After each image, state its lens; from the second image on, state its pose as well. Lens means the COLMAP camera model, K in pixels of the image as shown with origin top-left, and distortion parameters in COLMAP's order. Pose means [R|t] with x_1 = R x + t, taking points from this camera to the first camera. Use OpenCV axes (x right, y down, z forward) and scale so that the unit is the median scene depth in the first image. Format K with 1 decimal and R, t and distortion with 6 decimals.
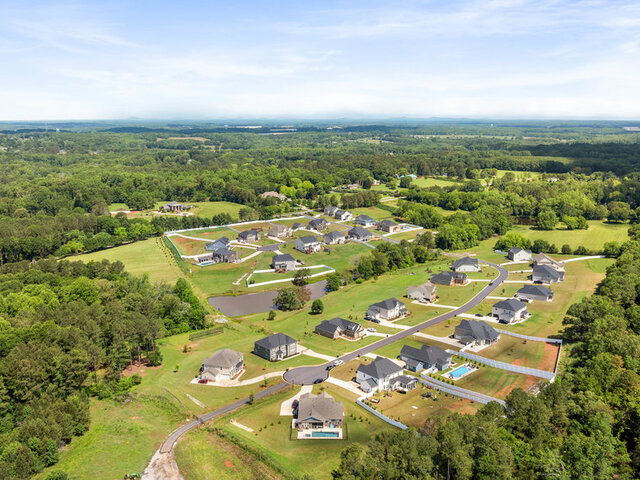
lens RADIAL K [[601.2, 0, 320.0], [0, 601.2, 240.0], [0, 0, 1]] dist [0.003232, 0.001440]
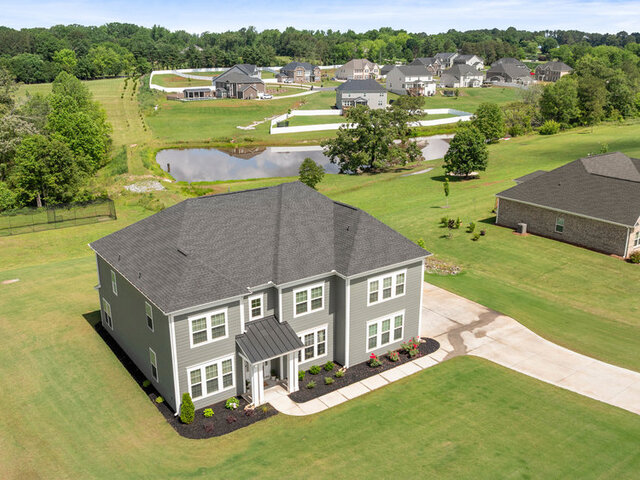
lens RADIAL K [[601.2, 0, 320.0], [0, 601.2, 240.0], [0, 0, 1]] dist [0.003232, 0.001440]
pose [[0.990256, 0.044734, -0.131877, -0.028235], [-0.029801, 0.993136, 0.113106, 0.100156], [0.136031, -0.108073, 0.984792, 0.575393]]
